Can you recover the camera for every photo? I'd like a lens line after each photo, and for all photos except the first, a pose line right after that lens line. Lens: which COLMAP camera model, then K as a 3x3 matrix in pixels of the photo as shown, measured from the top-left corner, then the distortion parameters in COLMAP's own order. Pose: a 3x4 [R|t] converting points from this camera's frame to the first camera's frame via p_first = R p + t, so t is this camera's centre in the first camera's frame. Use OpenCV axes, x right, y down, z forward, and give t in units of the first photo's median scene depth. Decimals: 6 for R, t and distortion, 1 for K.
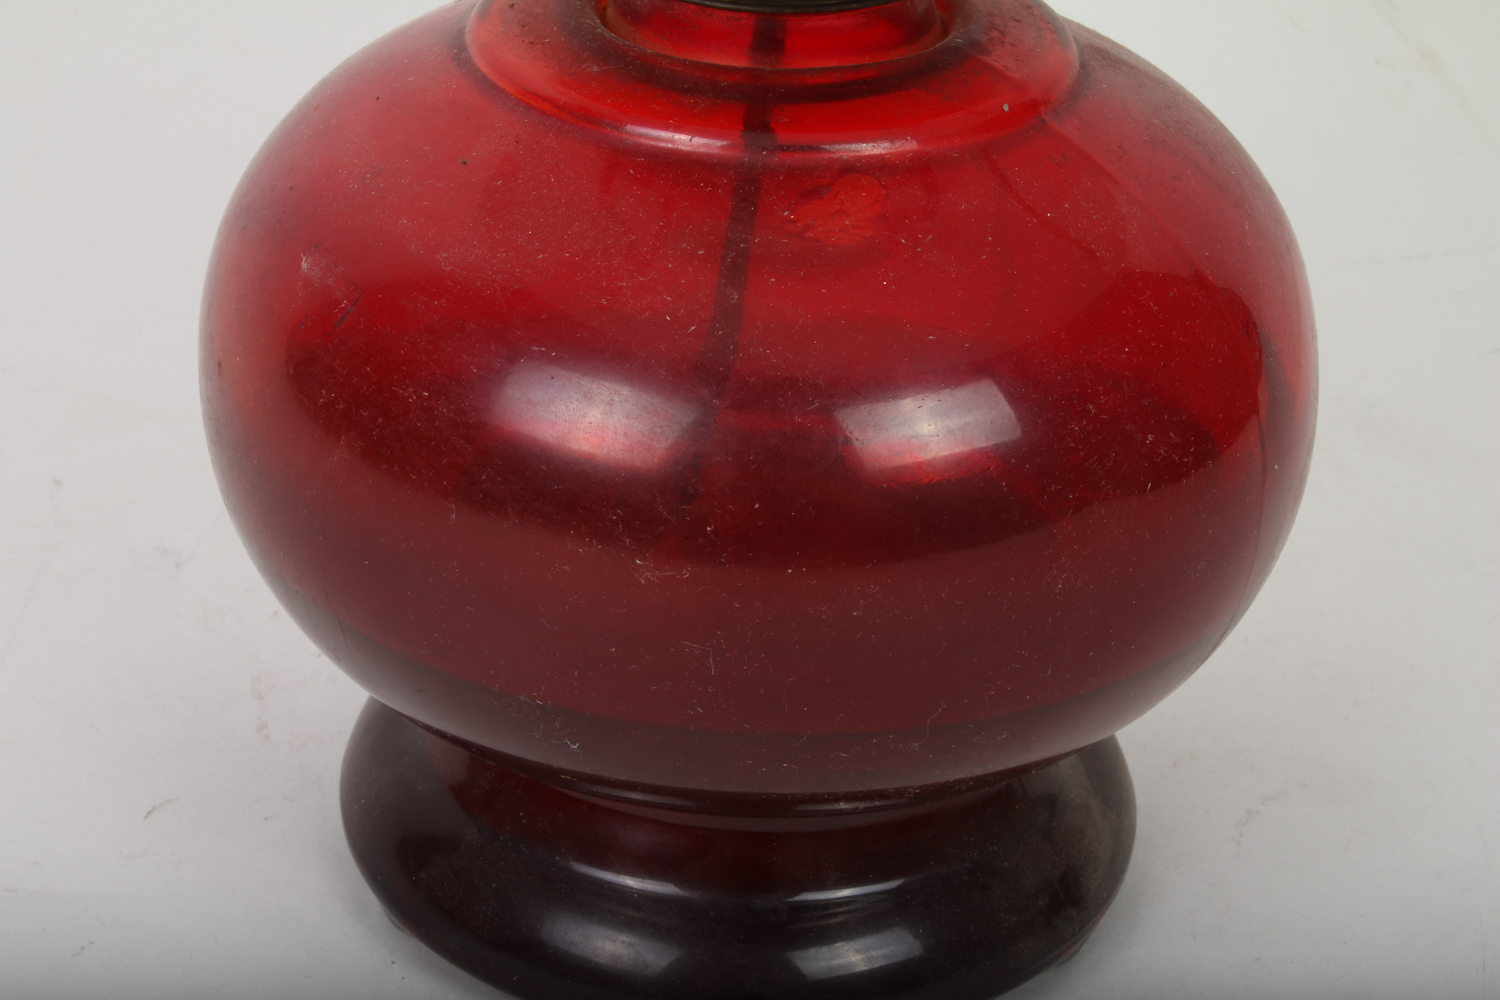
lens RADIAL K [[3383.5, 0, 750.0], [0, 3383.5, 500.0], [0, 0, 1]] dist [-0.979954, -0.147243]
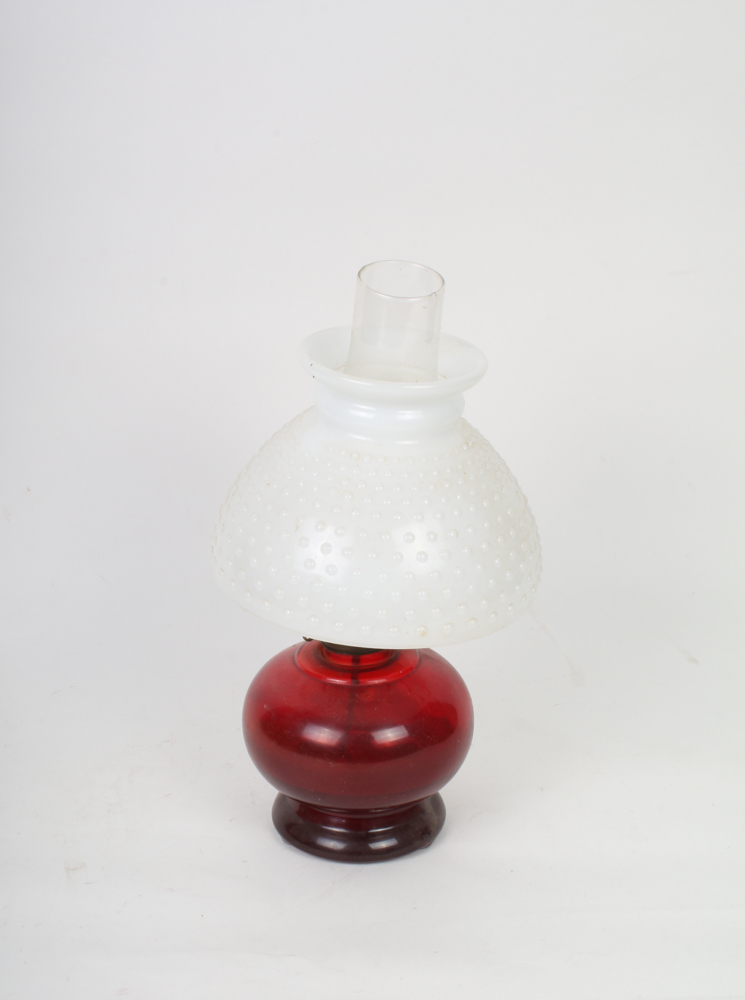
lens RADIAL K [[1299.3, 0, 372.5], [0, 1299.3, 500.0], [0, 0, 1]] dist [-0.232858, 0.000159]
pose [[0.999014, -0.030980, -0.031793, 0.103125], [0.024566, 0.982366, -0.185348, -0.010481], [0.036974, 0.184384, 0.982159, -0.985769]]
